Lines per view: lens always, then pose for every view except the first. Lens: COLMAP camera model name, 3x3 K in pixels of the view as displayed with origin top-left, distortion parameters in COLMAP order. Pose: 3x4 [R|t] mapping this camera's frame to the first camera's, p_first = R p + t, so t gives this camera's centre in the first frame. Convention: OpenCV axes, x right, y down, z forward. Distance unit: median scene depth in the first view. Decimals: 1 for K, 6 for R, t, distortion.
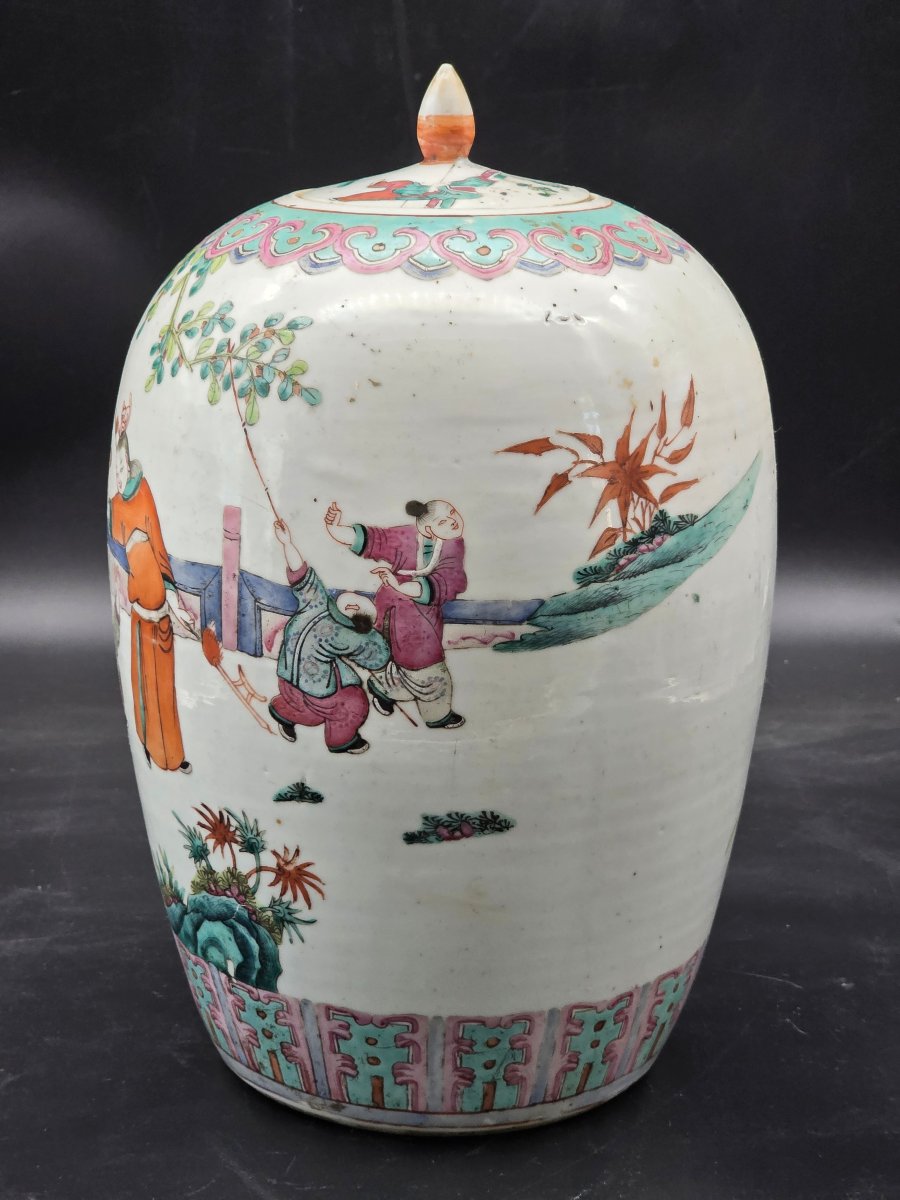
lens RADIAL K [[2394.1, 0, 448.2], [0, 2394.1, 625.9], [0, 0, 1]] dist [-1.301428, 22.547475]
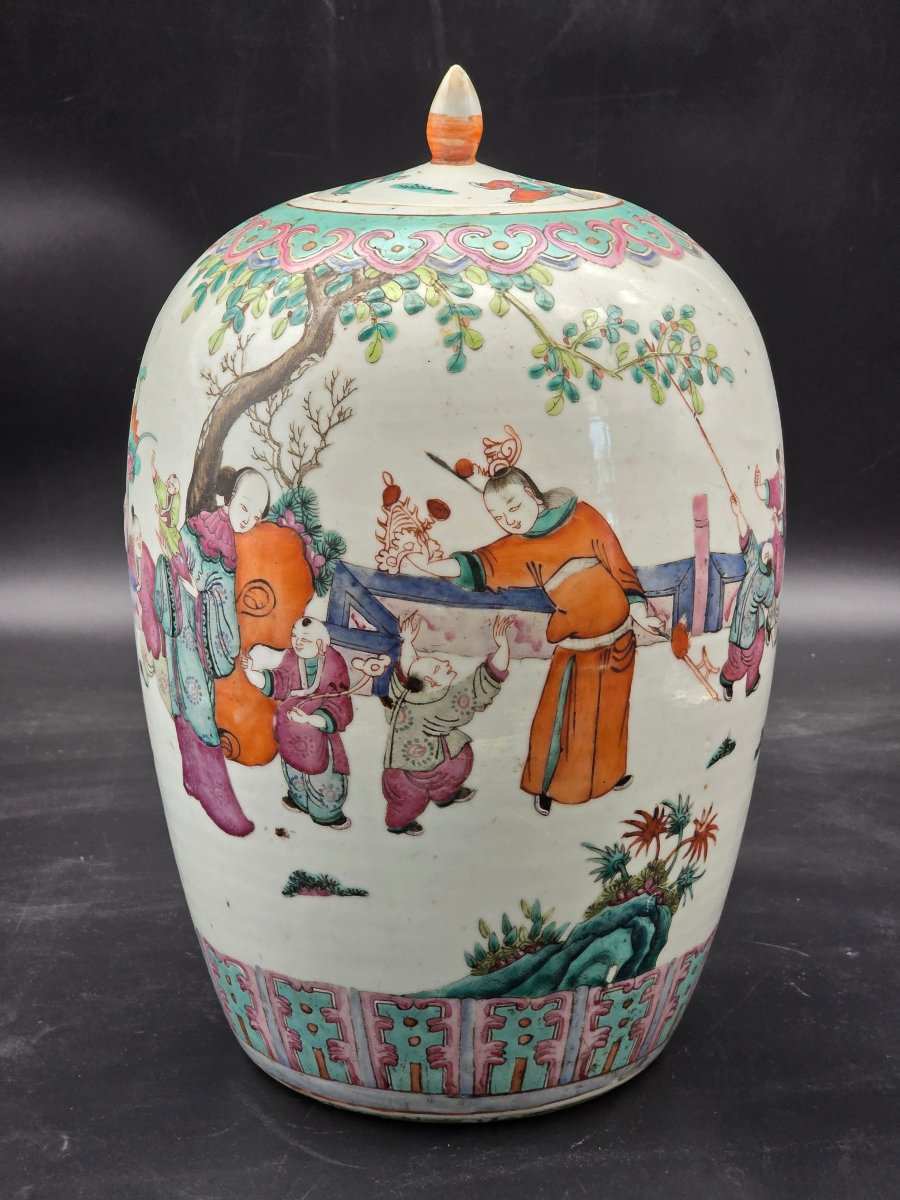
lens RADIAL K [[2394.1, 0, 448.2], [0, 2394.1, 625.9], [0, 0, 1]] dist [-1.301428, 22.547475]
pose [[0.235483, -0.255913, 0.937580, -1.056391], [0.253866, 0.947413, 0.194835, -0.216650], [-0.938136, 0.192139, 0.288067, 0.787724]]
